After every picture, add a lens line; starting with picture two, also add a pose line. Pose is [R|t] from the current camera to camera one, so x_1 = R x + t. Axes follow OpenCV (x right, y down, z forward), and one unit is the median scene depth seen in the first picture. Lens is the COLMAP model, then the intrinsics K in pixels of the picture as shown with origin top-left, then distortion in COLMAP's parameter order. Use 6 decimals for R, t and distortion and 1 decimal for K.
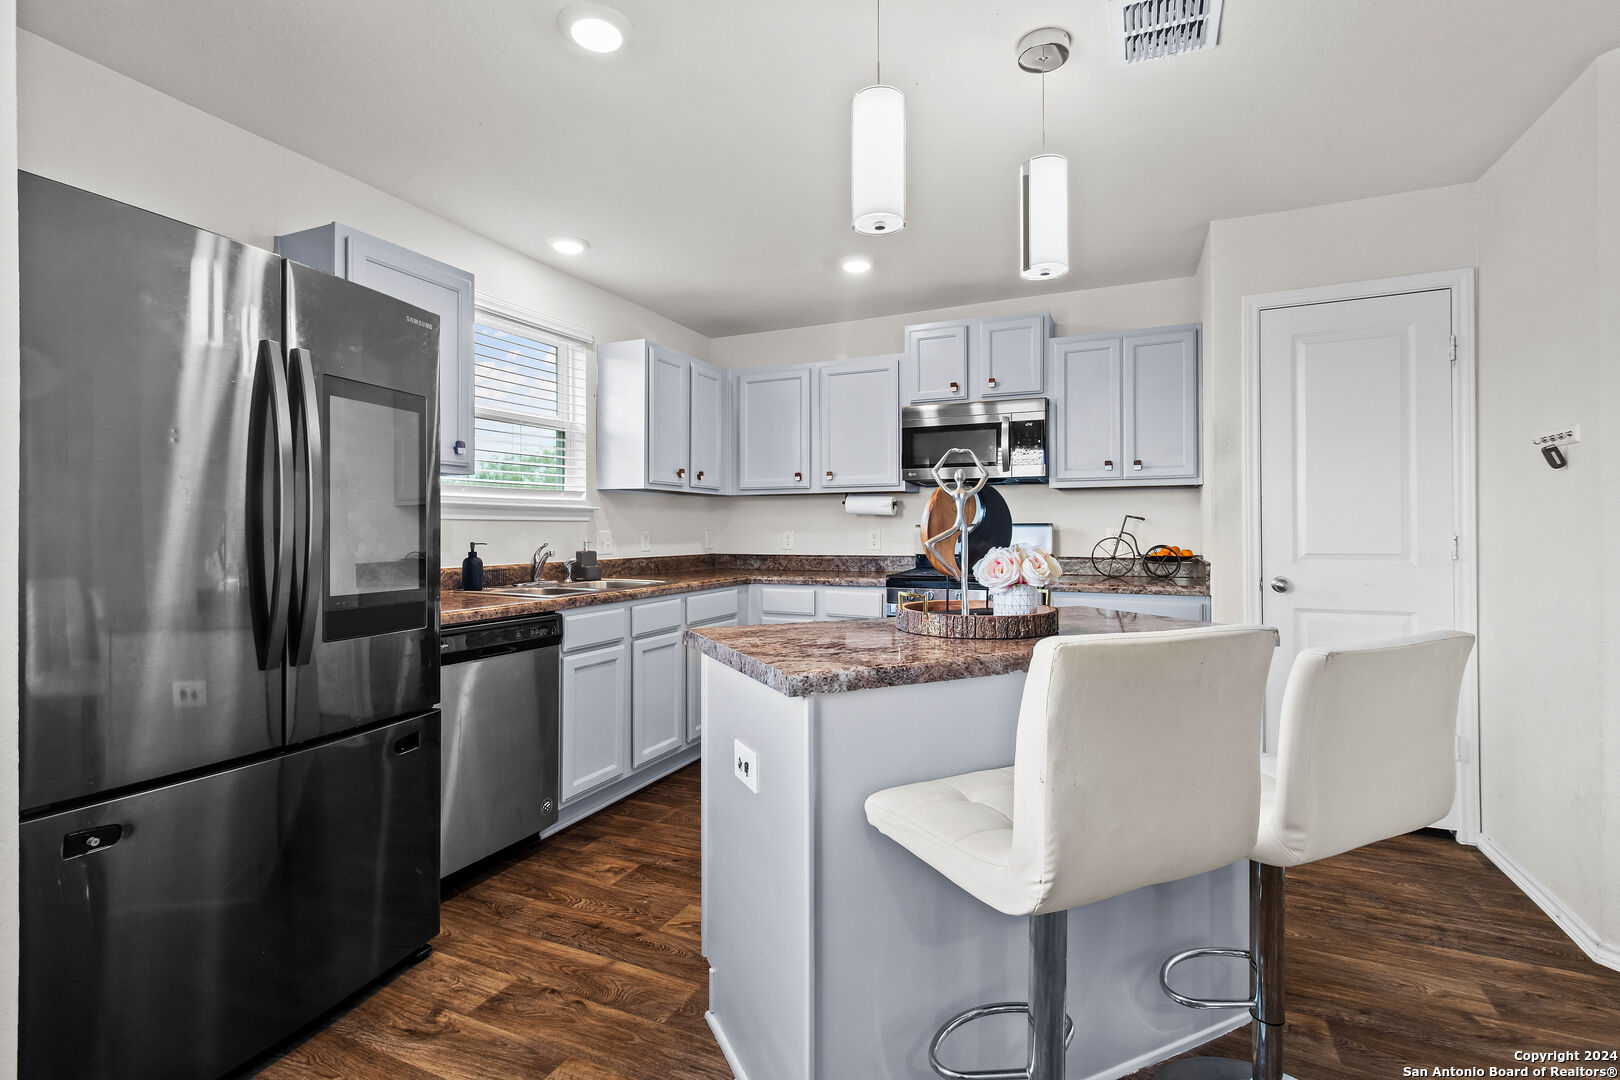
lens RADIAL K [[757.1, 0, 819.5], [0, 757.1, 525.8], [0, 0, 1]] dist [0.004971, -0.000394]
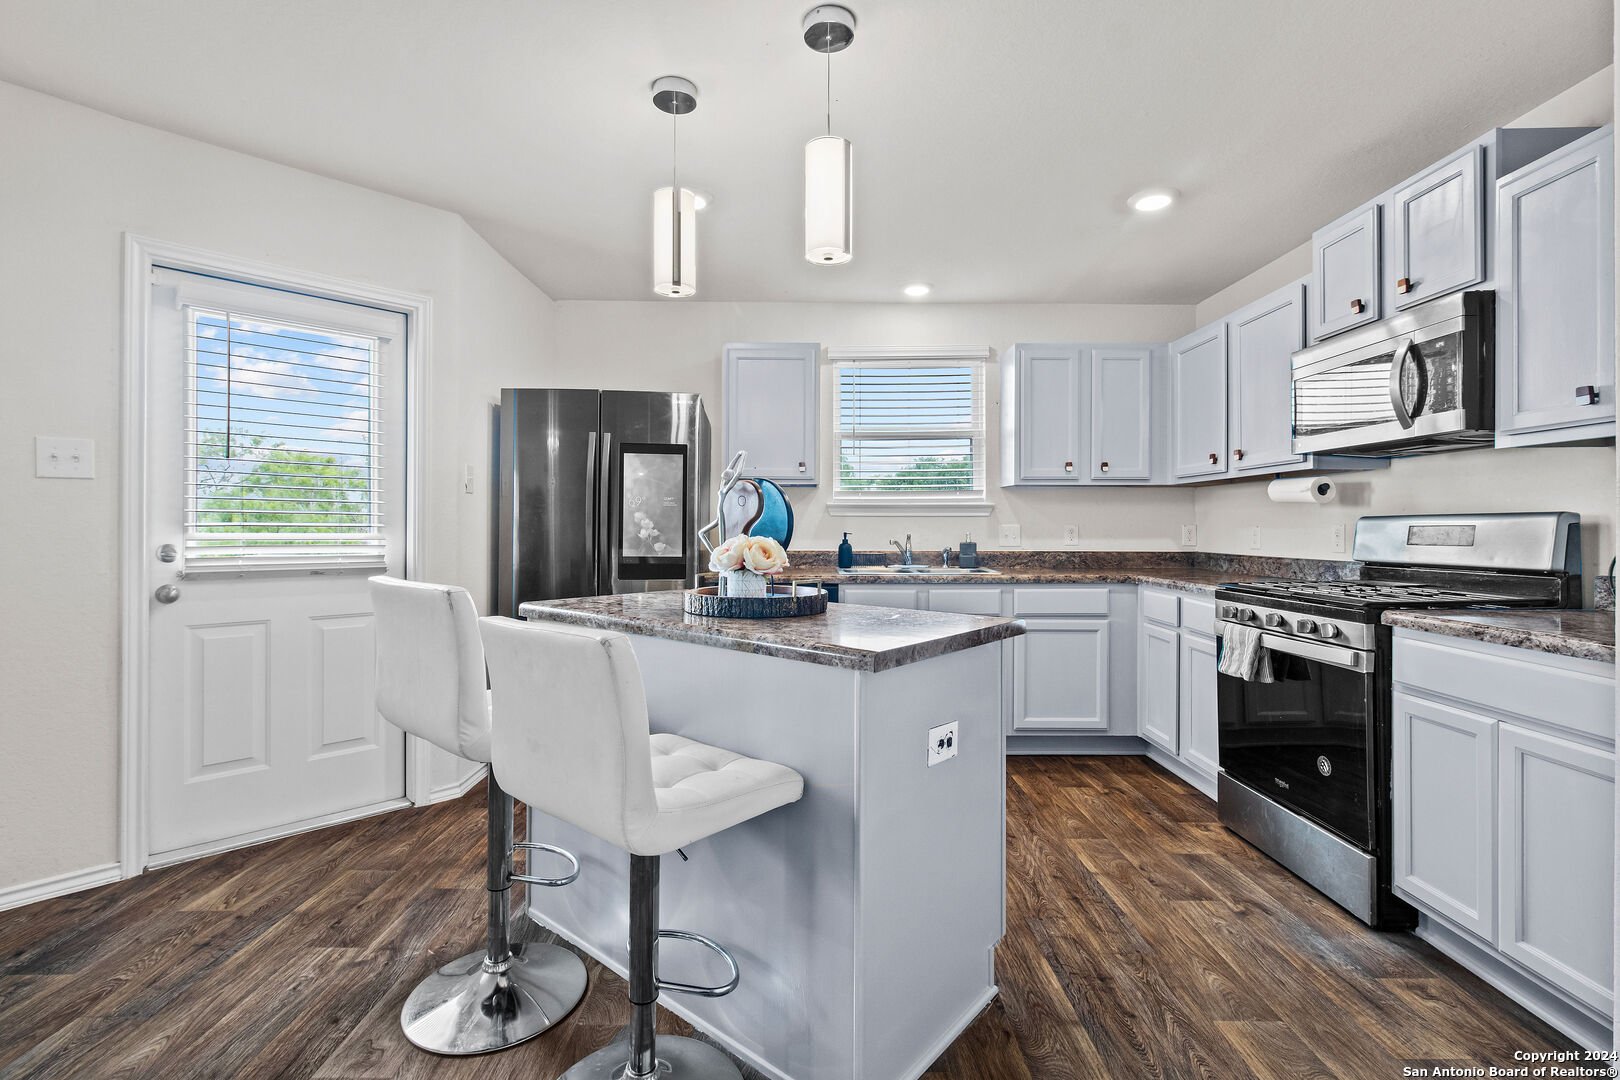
lens RADIAL K [[757.1, 0, 811.9], [0, 757.1, 529.1], [0, 0, 1]] dist [0.004971, -0.000394]
pose [[0.406838, 0.007239, -0.913471, 0.729262], [0.001929, 0.999960, 0.008784, 0.003038], [0.913498, -0.005335, 0.406808, 0.361893]]
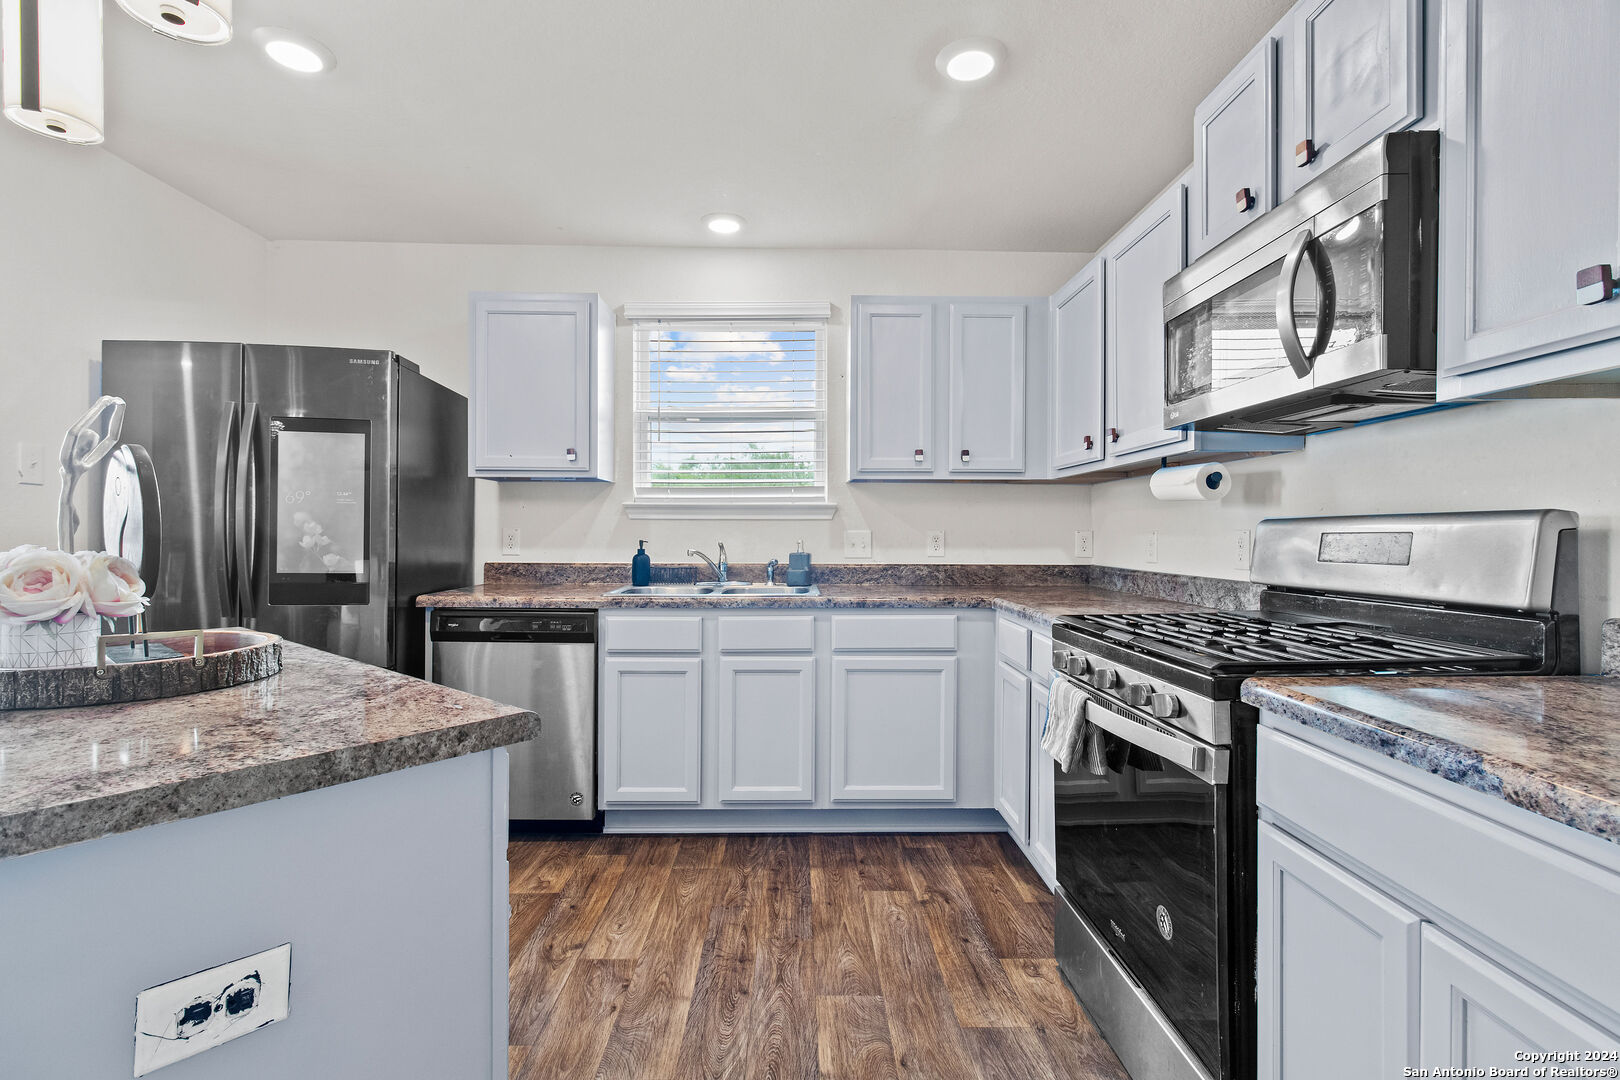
lens RADIAL K [[757.1, 0, 817.1], [0, 757.1, 540.1], [0, 0, 1]] dist [0.004971, -0.000394]
pose [[0.419228, 0.014330, -0.907768, 0.584772], [0.000218, 0.999874, 0.015885, 0.004408], [0.907881, -0.006857, 0.419172, 0.729807]]
